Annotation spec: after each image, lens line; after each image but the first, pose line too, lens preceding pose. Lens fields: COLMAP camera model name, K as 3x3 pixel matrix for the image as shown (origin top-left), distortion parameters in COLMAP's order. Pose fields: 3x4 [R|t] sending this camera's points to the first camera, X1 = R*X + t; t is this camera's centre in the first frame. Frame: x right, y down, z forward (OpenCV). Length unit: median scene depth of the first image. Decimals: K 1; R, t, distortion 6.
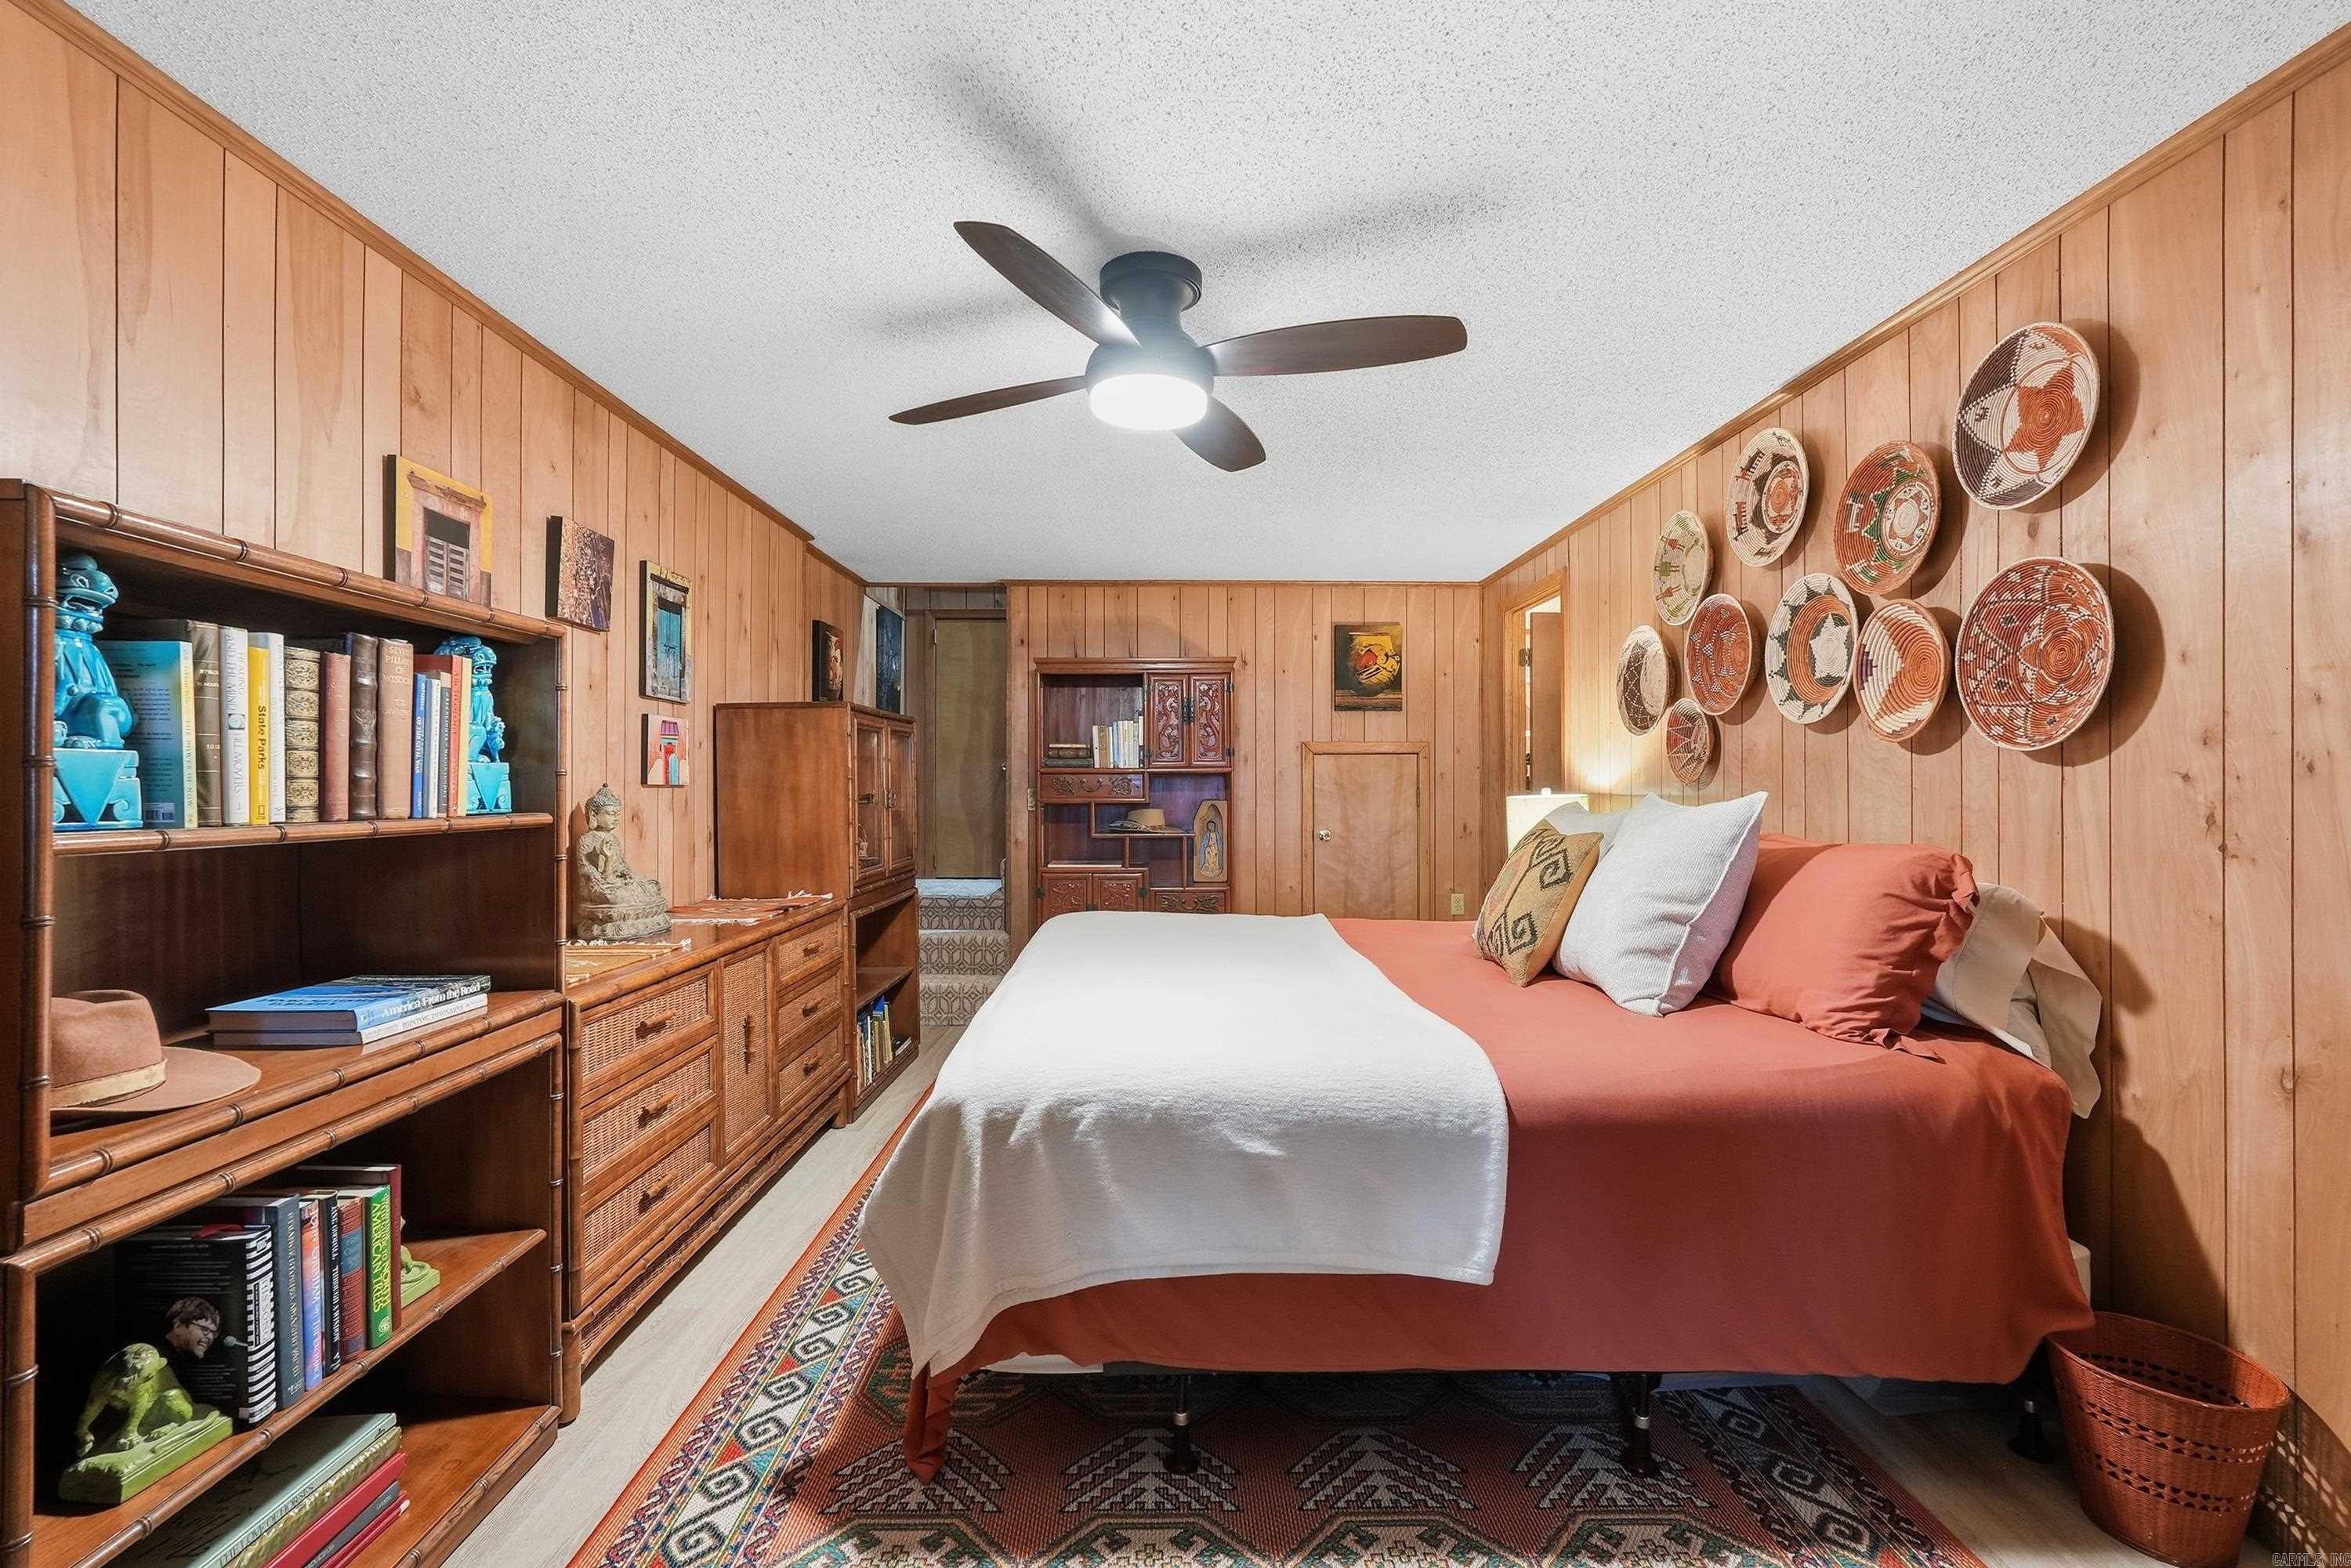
lens RADIAL K [[1040.3, 0, 1171.5], [0, 1040.3, 779.7], [0, 0, 1]] dist [-0.015171, 0.009026]
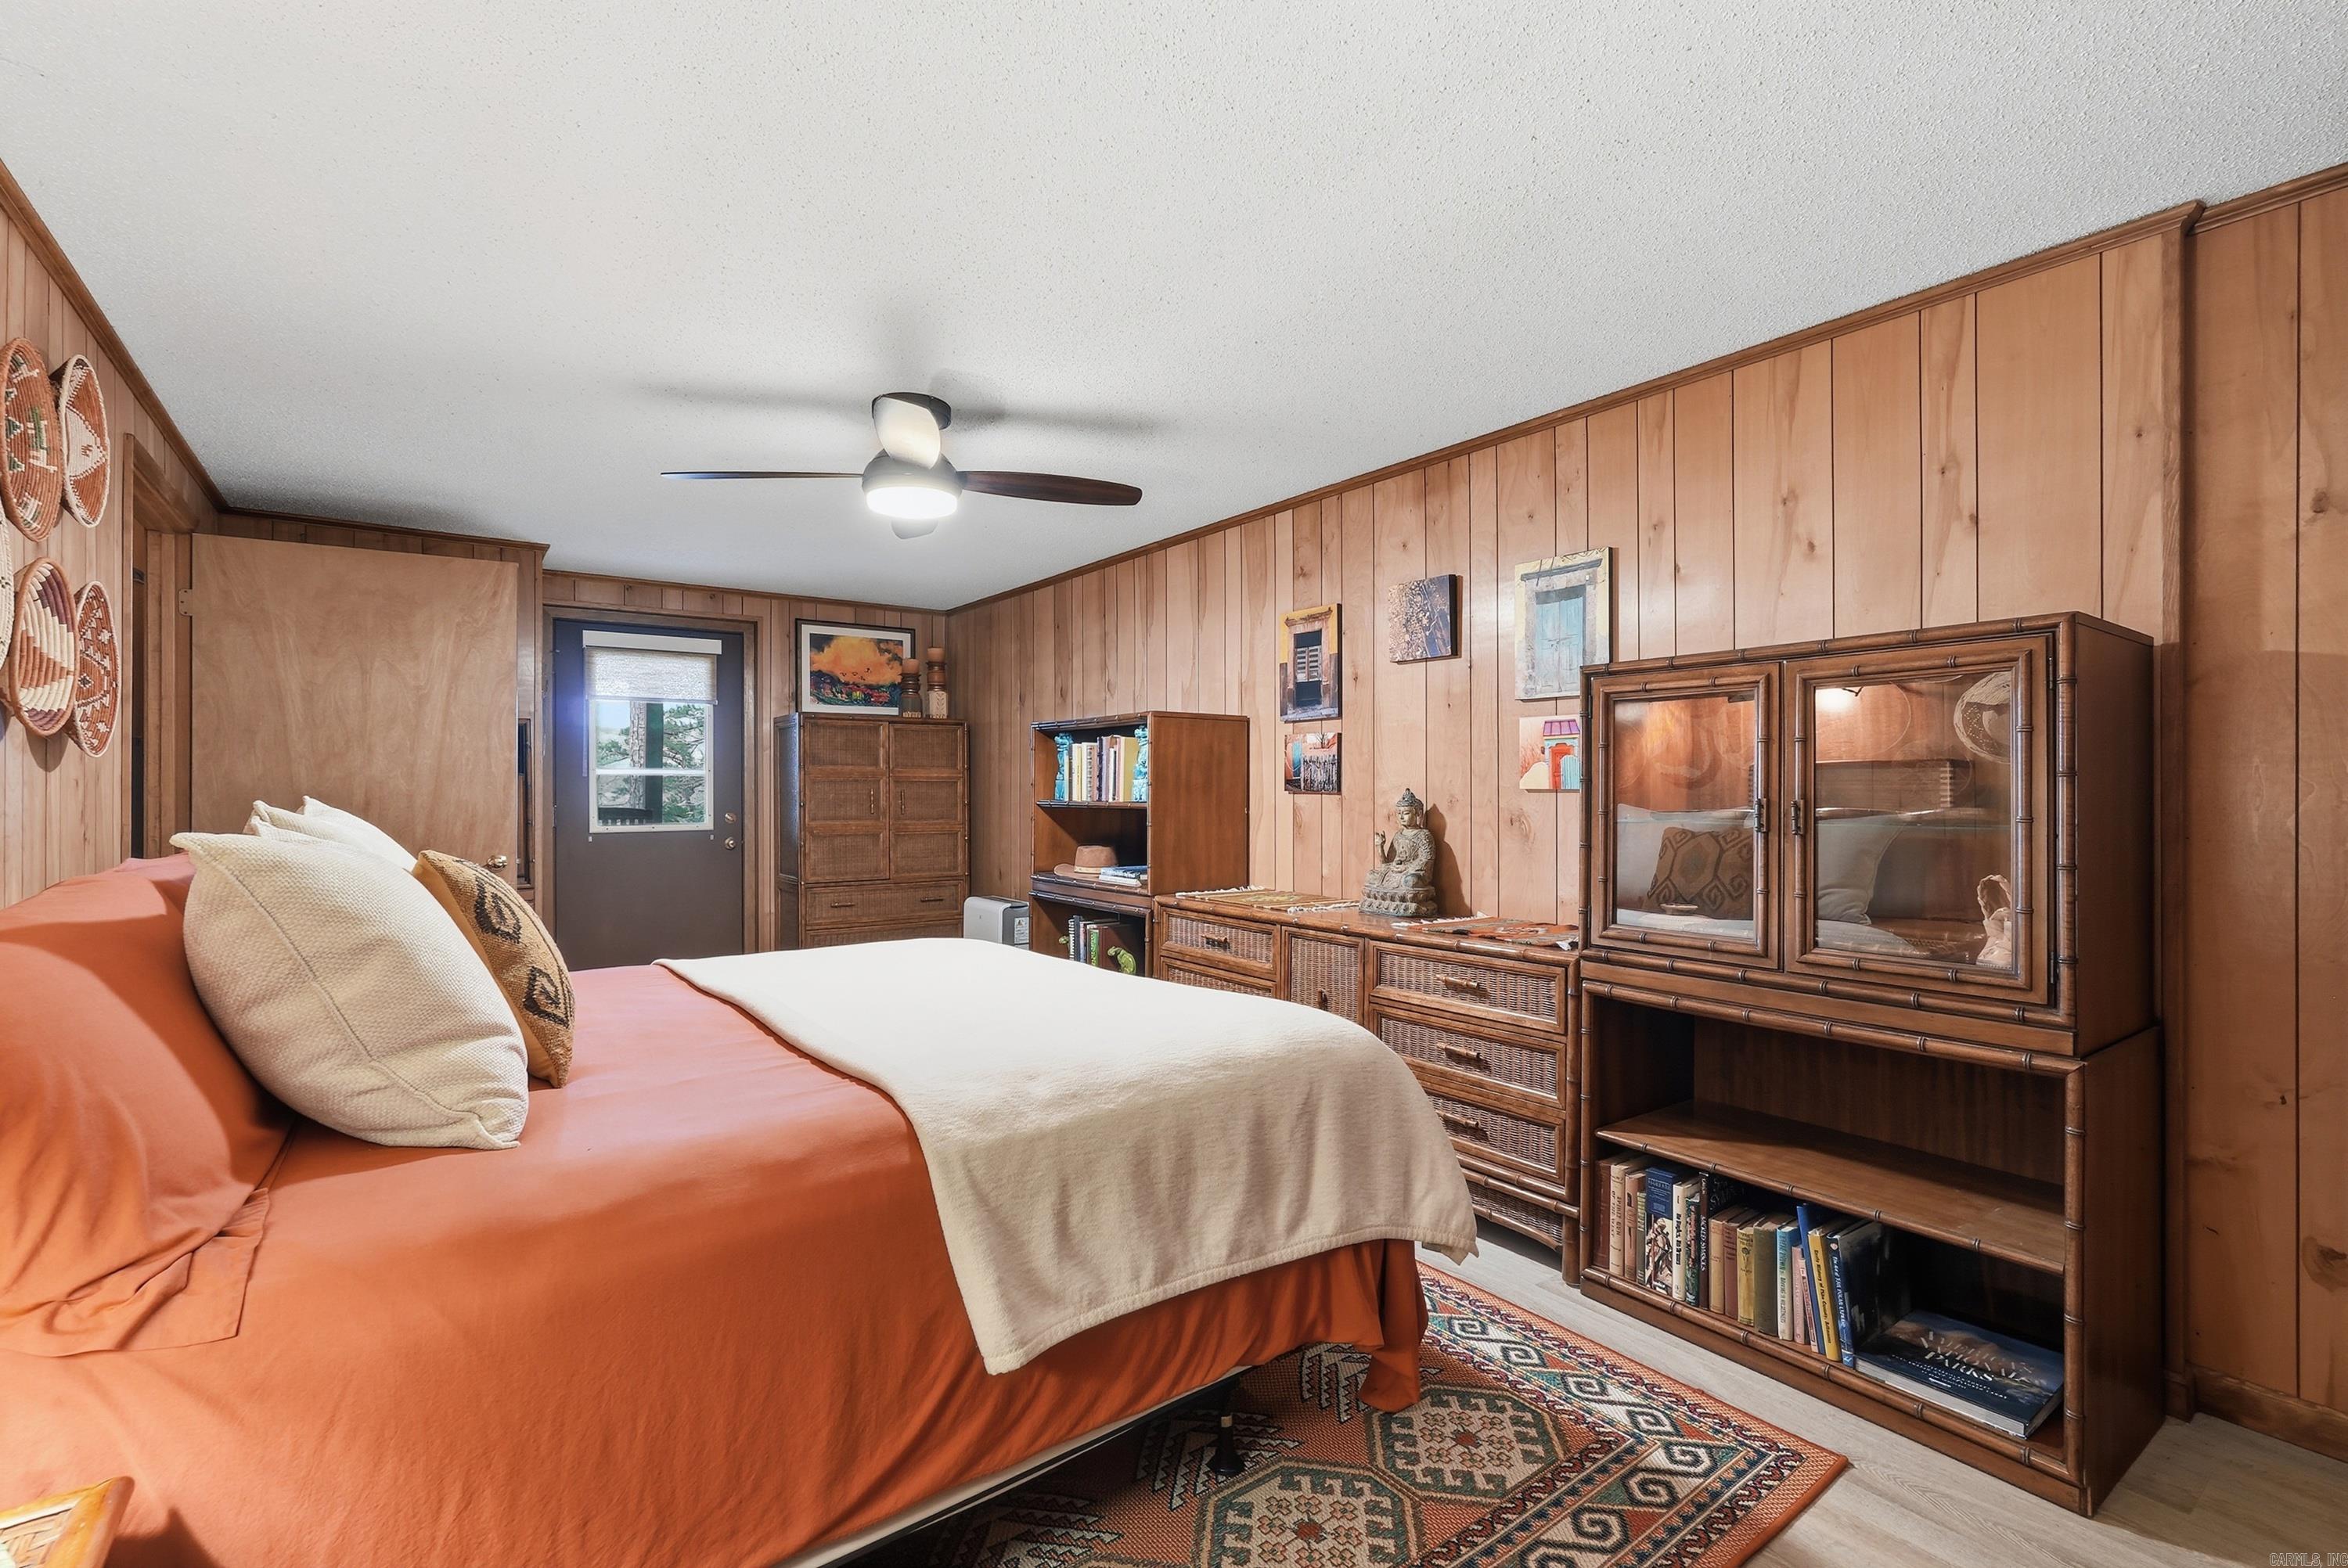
lens RADIAL K [[1057.4, 0, 1168.2], [0, 1057.4, 775.1], [0, 0, 1]] dist [-0.012114, 0.006422]
pose [[-0.818556, -0.009962, -0.574341, 0.510749], [-0.000385, 0.999859, -0.016795, 0.012633], [0.574427, -0.013527, -0.818444, 2.377078]]
